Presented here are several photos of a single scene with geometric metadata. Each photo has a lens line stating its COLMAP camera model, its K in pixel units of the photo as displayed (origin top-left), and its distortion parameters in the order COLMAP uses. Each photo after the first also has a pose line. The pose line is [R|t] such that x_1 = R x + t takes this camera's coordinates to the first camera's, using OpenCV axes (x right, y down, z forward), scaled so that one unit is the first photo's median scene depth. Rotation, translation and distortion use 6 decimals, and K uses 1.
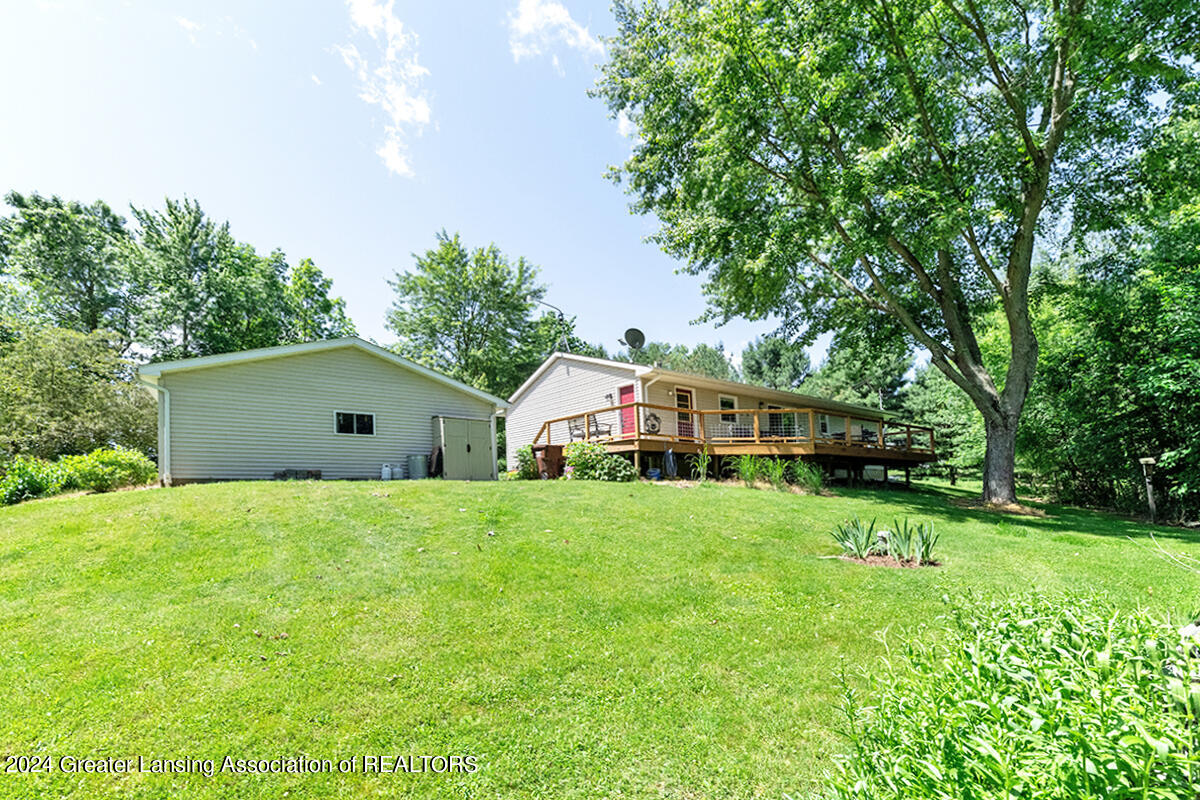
lens RADIAL K [[488.8, 0, 599.5], [0, 488.8, 401.4], [0, 0, 1]] dist [0.002530, 0.000143]
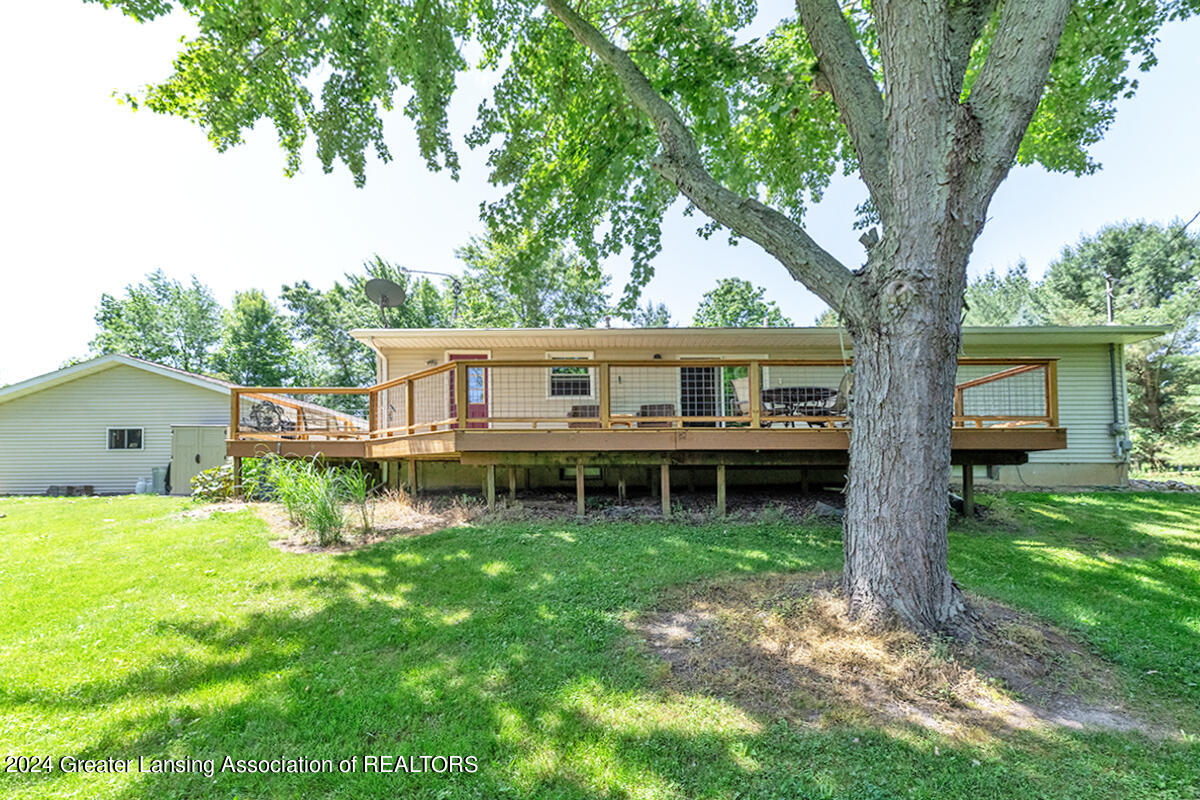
lens RADIAL K [[488.8, 0, 599.9], [0, 488.8, 399.1], [0, 0, 1]] dist [0.002530, 0.000143]
pose [[0.799170, -0.094891, -0.593567, 0.892827], [0.104243, 0.994378, -0.018616, 0.084055], [0.591997, -0.046998, 0.804569, 0.758668]]
